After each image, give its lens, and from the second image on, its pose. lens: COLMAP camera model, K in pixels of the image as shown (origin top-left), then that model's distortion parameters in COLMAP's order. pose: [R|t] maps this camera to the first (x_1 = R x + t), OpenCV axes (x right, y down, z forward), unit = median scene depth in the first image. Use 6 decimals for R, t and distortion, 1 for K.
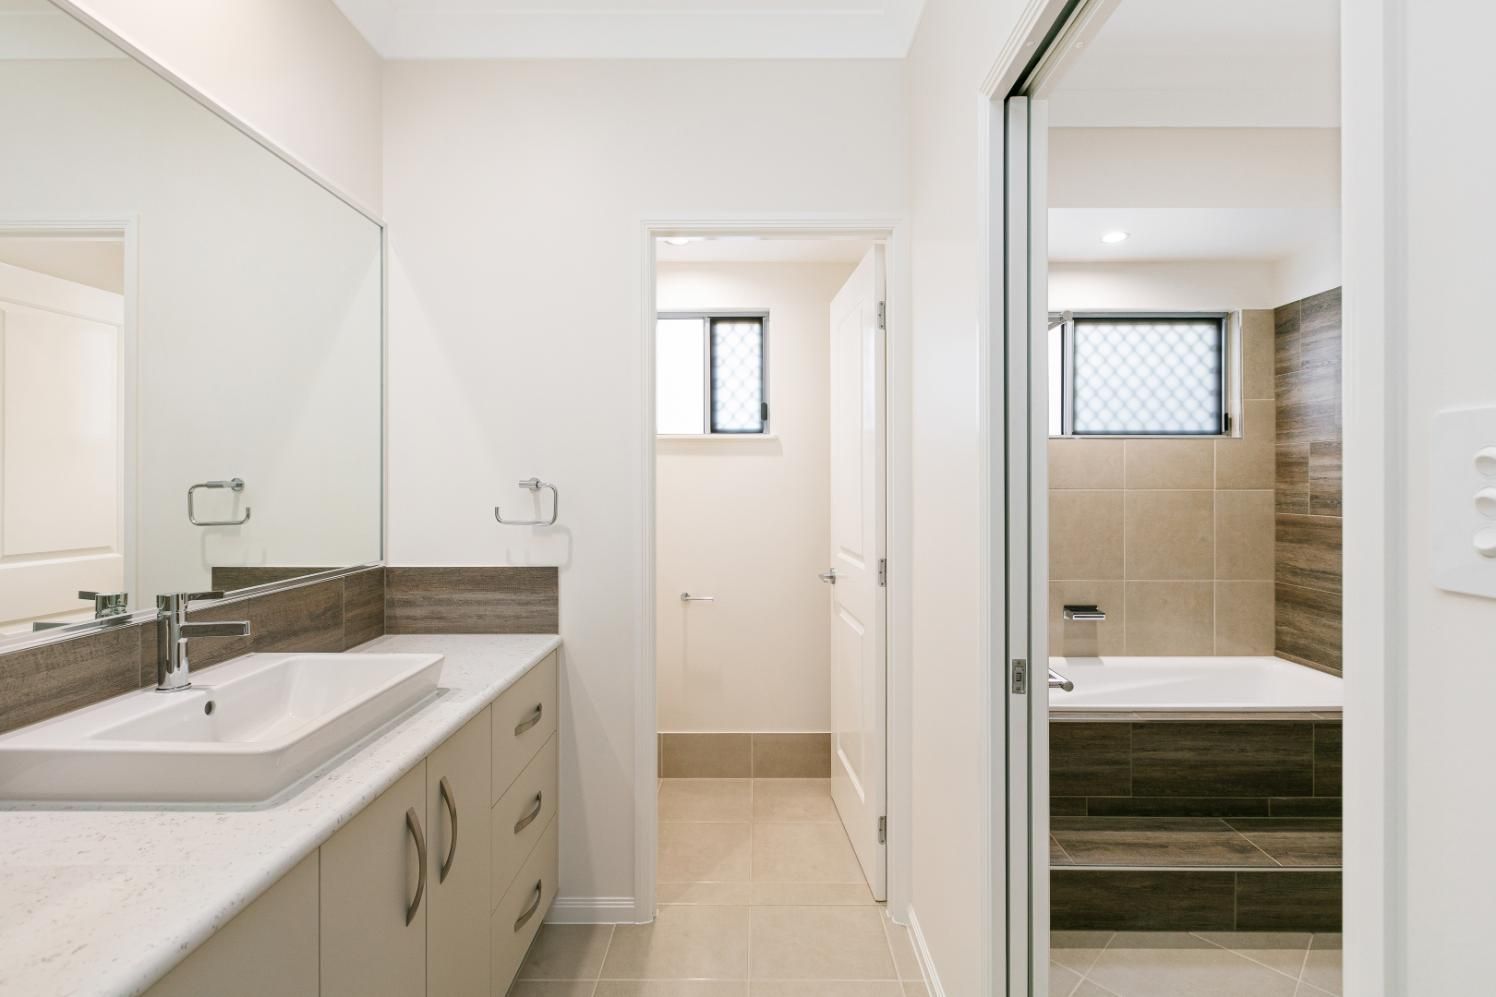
lens RADIAL K [[684.3, 0, 748.0], [0, 684.3, 498.5], [0, 0, 1]] dist [-0.000437, -0.000422]
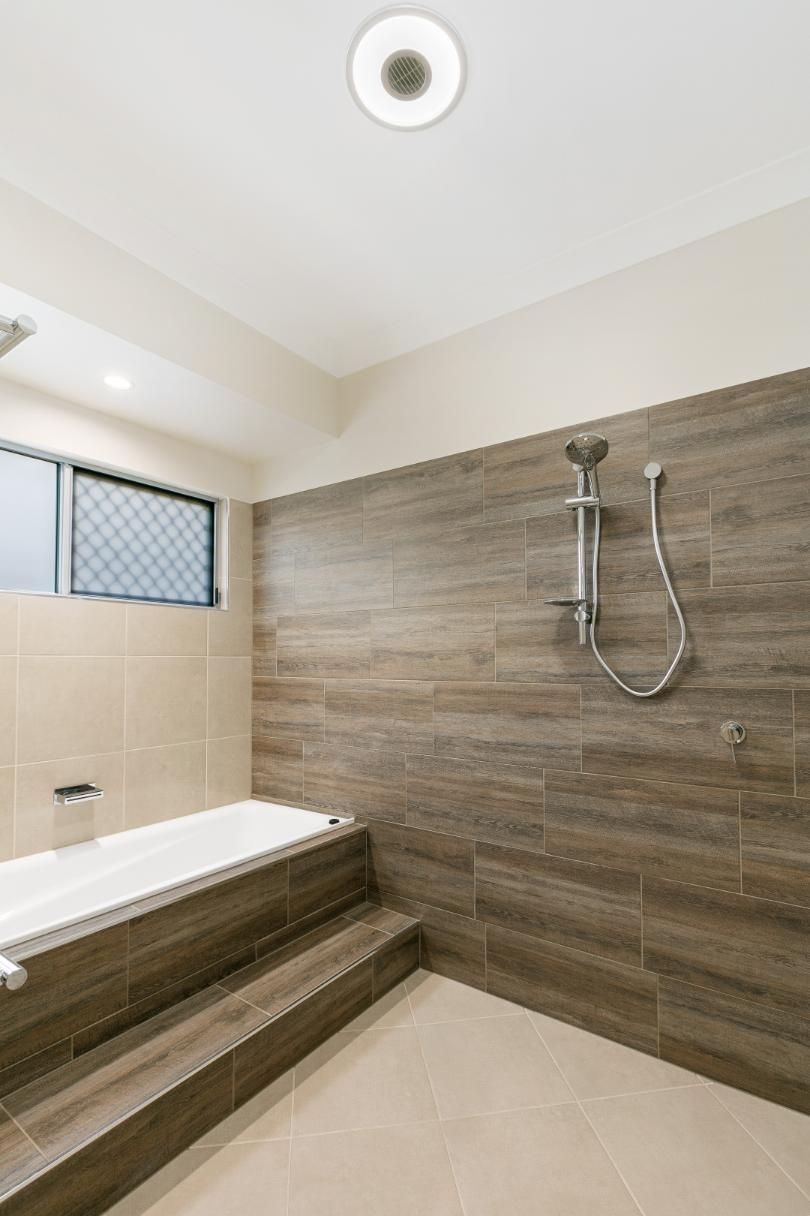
lens RADIAL K [[564.6, 0, 423.9], [0, 564.6, 632.4], [0, 0, 1]] dist [0.002310, -0.000104]
pose [[0.552293, 0.041828, 0.832600, 0.123175], [0.019974, 0.997790, -0.063376, 0.013835], [-0.833411, 0.051632, 0.550237, 0.218814]]
